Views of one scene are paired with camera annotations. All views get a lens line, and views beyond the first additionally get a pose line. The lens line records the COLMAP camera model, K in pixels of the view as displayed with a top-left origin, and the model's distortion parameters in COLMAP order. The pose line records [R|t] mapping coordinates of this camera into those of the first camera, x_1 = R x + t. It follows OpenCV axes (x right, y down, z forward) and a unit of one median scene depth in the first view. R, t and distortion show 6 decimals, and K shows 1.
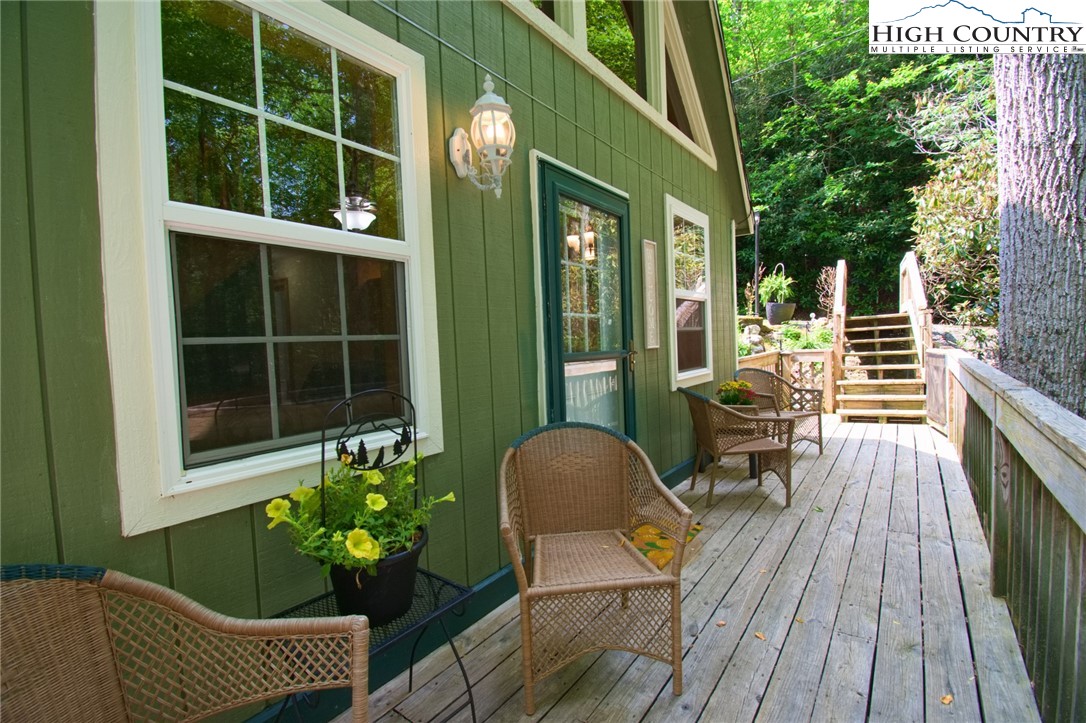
lens RADIAL K [[499.0, 0, 541.3], [0, 499.0, 364.1], [0, 0, 1]] dist [0.000474, -0.000964]
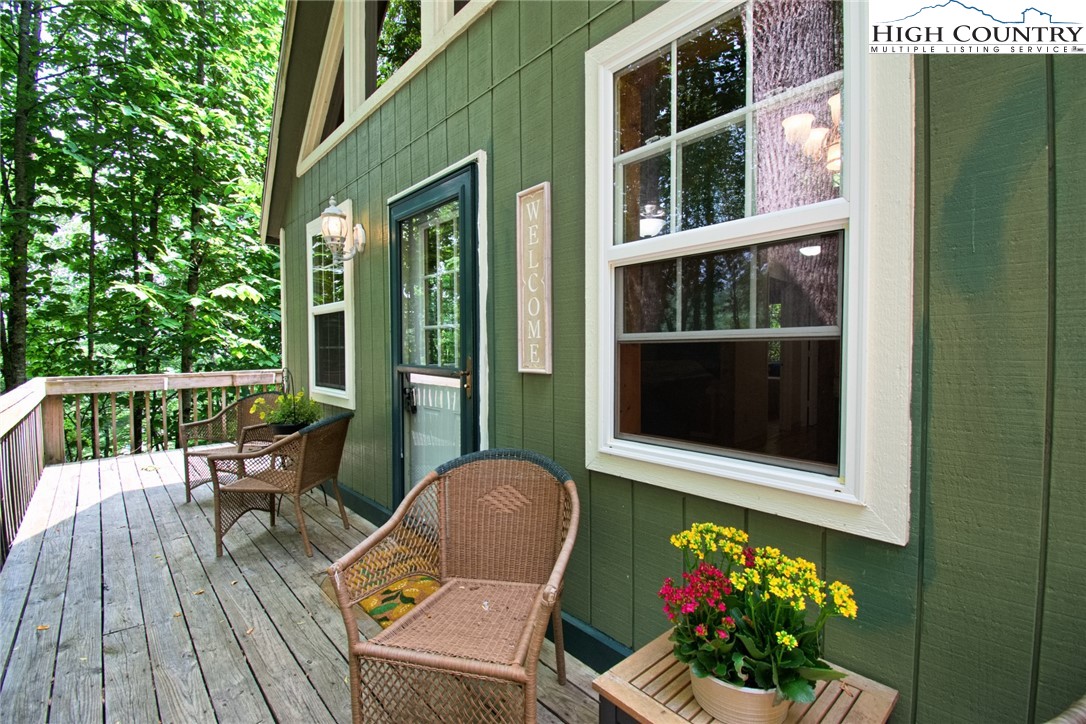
lens RADIAL K [[499.0, 0, 541.3], [0, 499.0, 364.6], [0, 0, 1]] dist [0.000474, -0.000964]
pose [[-0.217352, 0.075685, -0.973155, 0.958639], [-0.024637, 0.996246, 0.082983, -0.111803], [0.975782, 0.042012, -0.214672, 1.389001]]
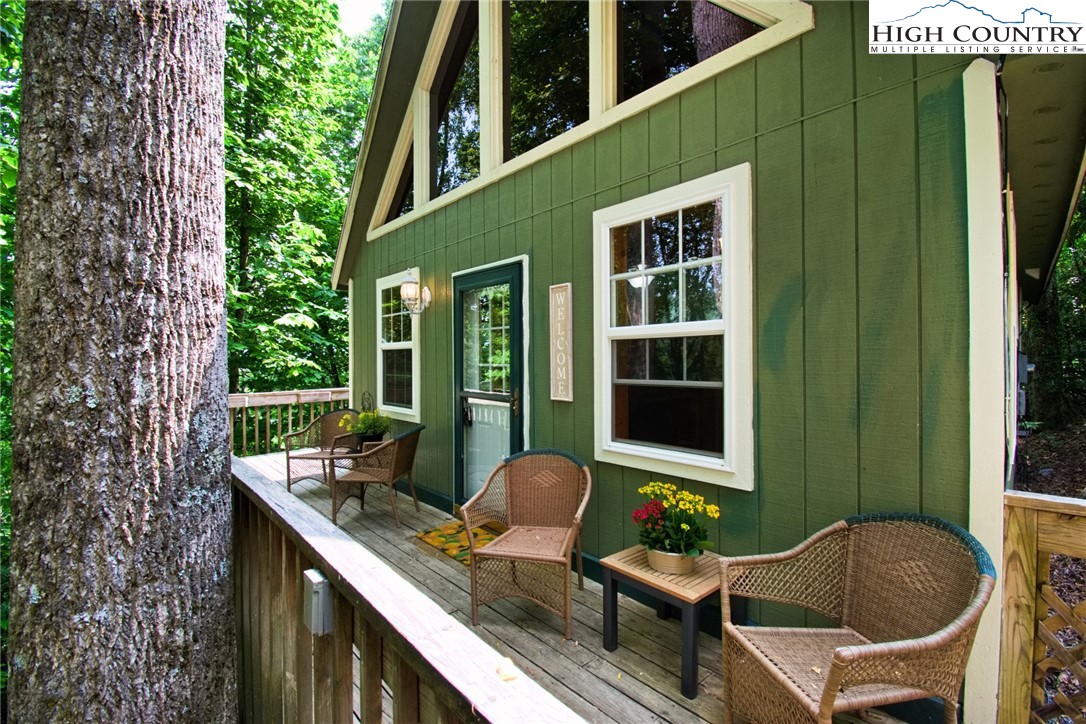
lens RADIAL K [[499.0, 0, 541.3], [0, 499.0, 364.6], [0, 0, 1]] dist [0.000474, -0.000964]
pose [[-0.227869, 0.055288, -0.972121, 1.371150], [-0.020218, 0.997903, 0.061494, -0.190391], [0.973482, 0.033667, -0.226273, 1.434408]]
